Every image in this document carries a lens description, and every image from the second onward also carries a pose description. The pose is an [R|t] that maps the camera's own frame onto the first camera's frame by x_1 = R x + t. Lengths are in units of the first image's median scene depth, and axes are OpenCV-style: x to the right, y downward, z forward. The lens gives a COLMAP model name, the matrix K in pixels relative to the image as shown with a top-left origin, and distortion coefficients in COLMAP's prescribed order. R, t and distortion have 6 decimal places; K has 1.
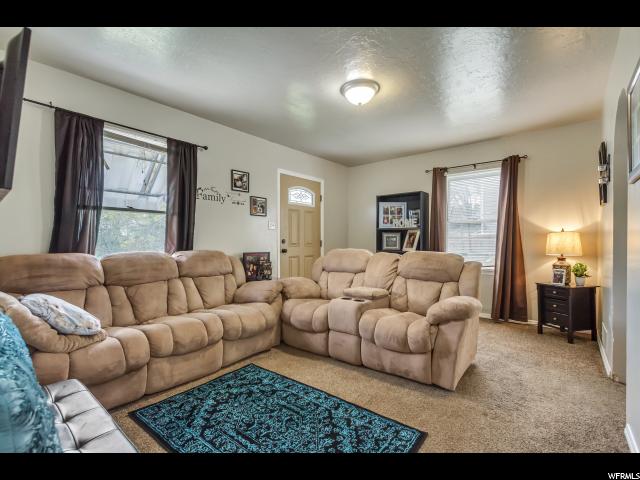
lens RADIAL K [[300.0, 0, 325.6], [0, 300.0, 239.5], [0, 0, 1]] dist [0.010847, -0.003952]
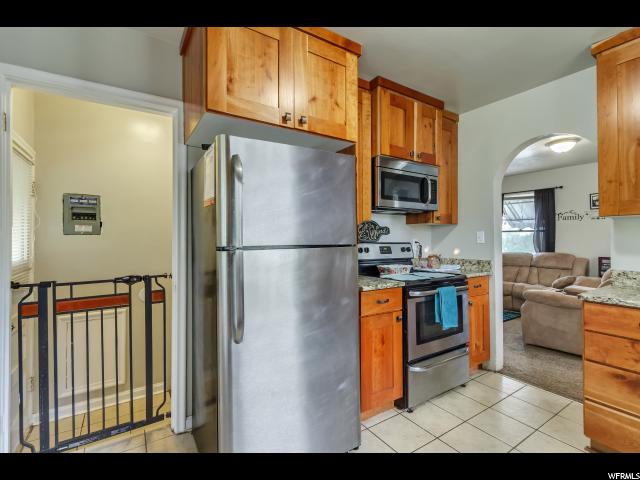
lens RADIAL K [[300.0, 0, 322.2], [0, 300.0, 235.9], [0, 0, 1]] dist [0.010847, -0.003952]
pose [[-0.308049, -0.007096, -0.951344, 1.464075], [0.006136, 0.999937, -0.009445, -0.045174], [0.951351, -0.008747, -0.307986, 0.302524]]
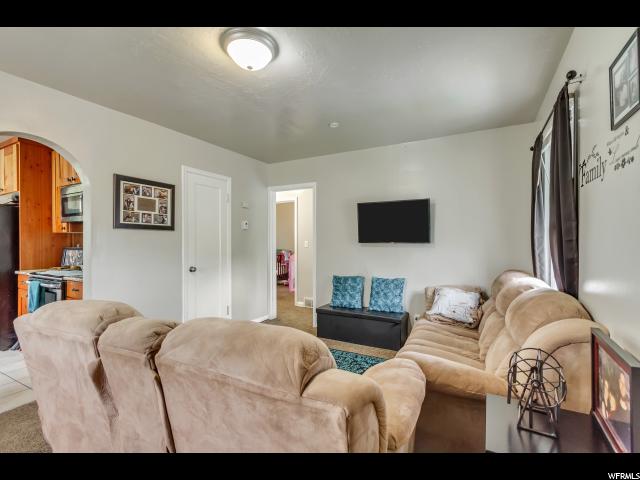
lens RADIAL K [[300.0, 0, 322.3], [0, 300.0, 241.3], [0, 0, 1]] dist [0.010847, -0.003952]
pose [[-0.985378, 0.001140, -0.170380, 0.055113], [0.001631, 0.999995, -0.002743, -0.048846], [0.170376, -0.002981, -0.985375, 1.398379]]
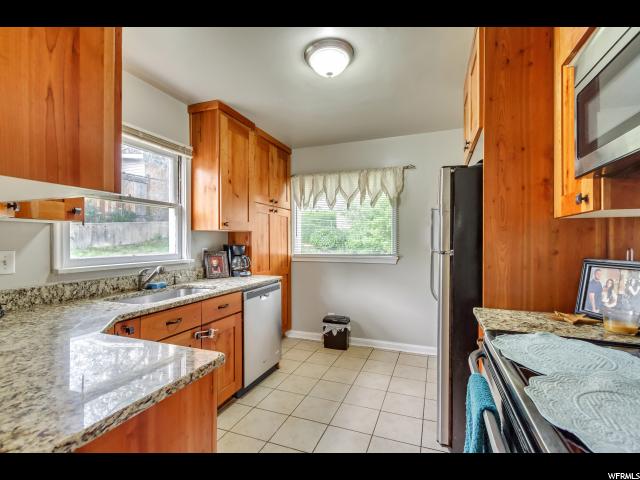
lens RADIAL K [[300.0, 0, 324.1], [0, 300.0, 243.0], [0, 0, 1]] dist [0.010847, -0.003952]
pose [[-0.311977, -0.005362, 0.950075, 0.546236], [-0.002554, 0.999985, 0.004805, -0.051360], [-0.950086, -0.000928, -0.311986, 0.568344]]
